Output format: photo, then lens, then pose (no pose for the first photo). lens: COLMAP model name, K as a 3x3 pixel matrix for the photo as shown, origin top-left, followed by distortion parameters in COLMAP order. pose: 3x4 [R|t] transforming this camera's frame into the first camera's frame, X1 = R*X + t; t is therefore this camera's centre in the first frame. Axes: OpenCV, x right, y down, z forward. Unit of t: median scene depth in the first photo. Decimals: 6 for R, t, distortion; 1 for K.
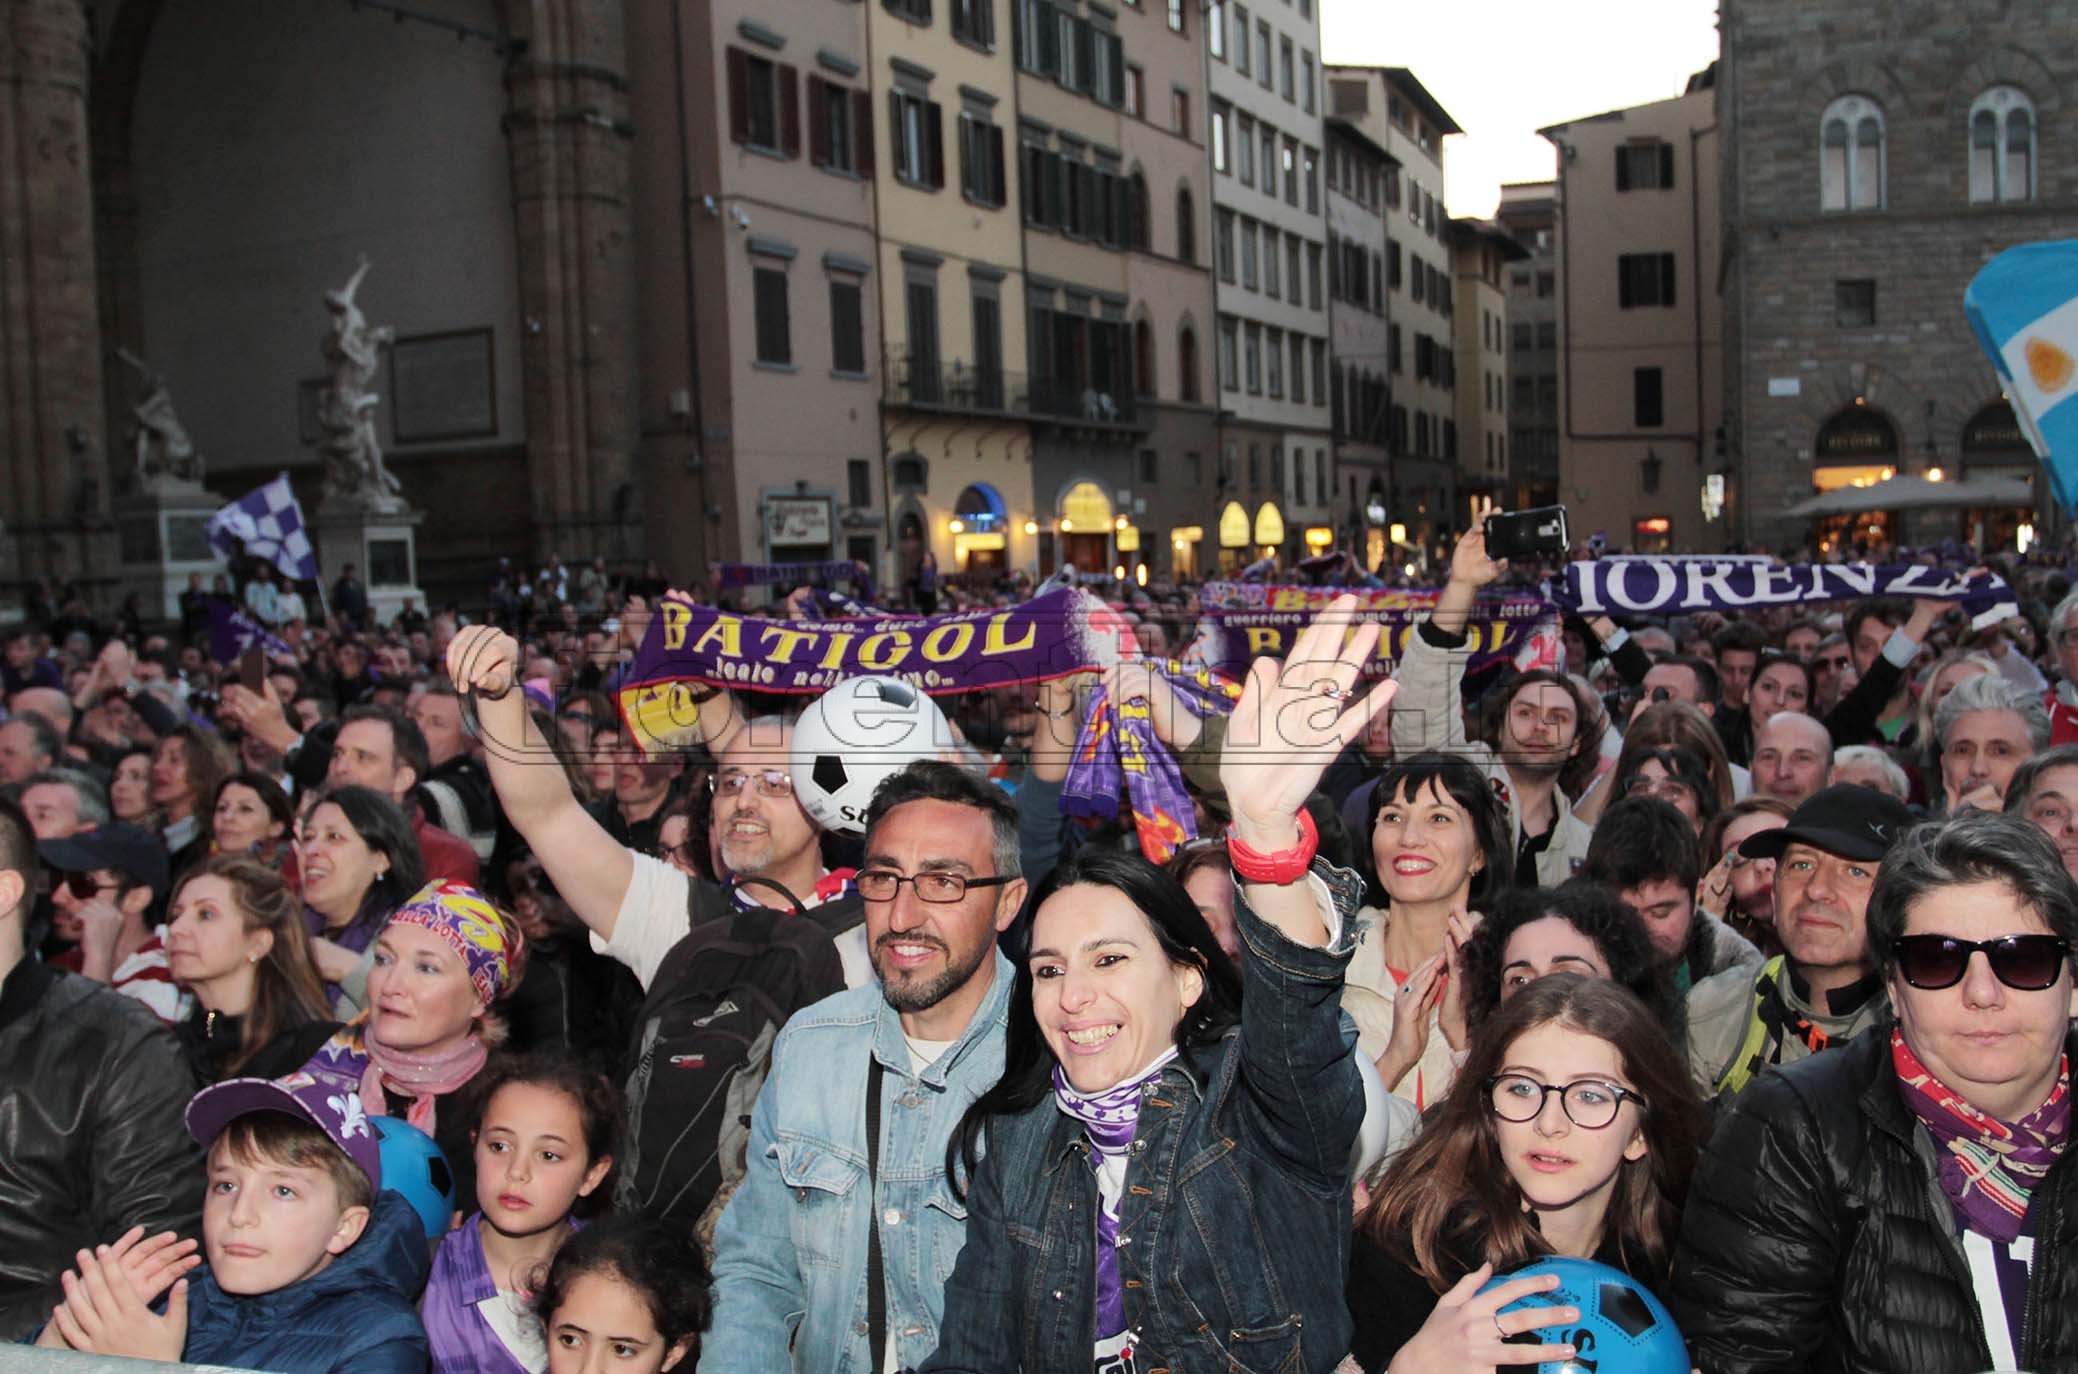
lens RADIAL K [[1957.8, 0, 1028.6], [0, 1957.8, 690.3], [0, 0, 1]] dist [-0.051685, 0.000000]
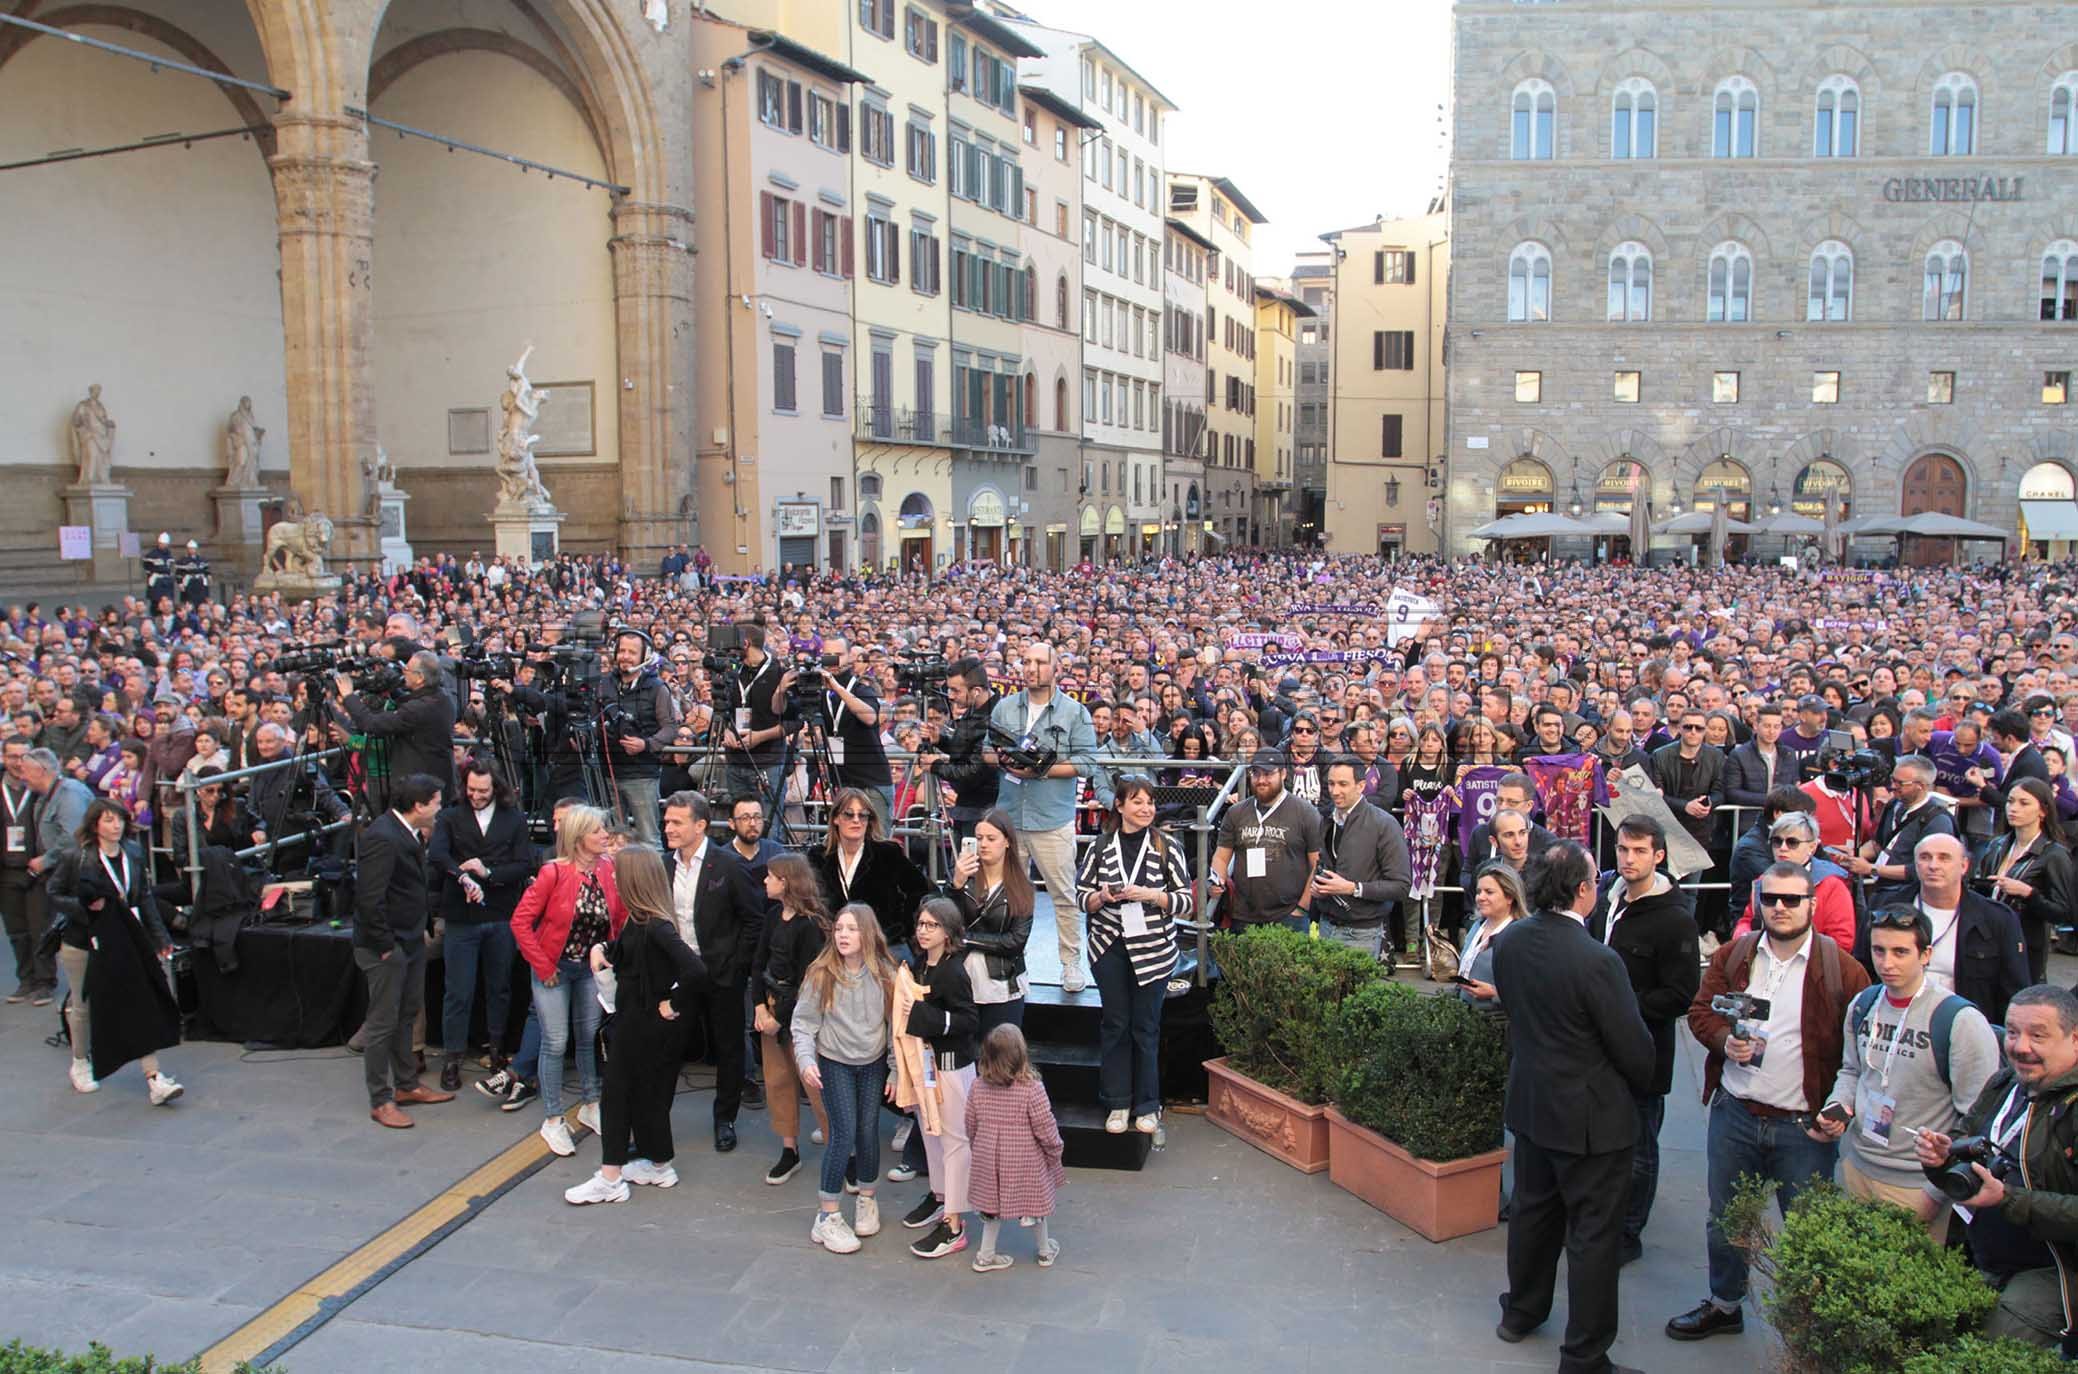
lens RADIAL K [[1628.4, 0, 1035.1], [0, 1628.4, 698.4], [0, 0, 1]] dist [-0.089366, 0.055411]
pose [[0.996176, 0.025925, 0.083436, -0.028991], [-0.029466, 0.998704, 0.041491, -0.006696], [-0.082252, -0.043791, 0.995649, -0.158907]]
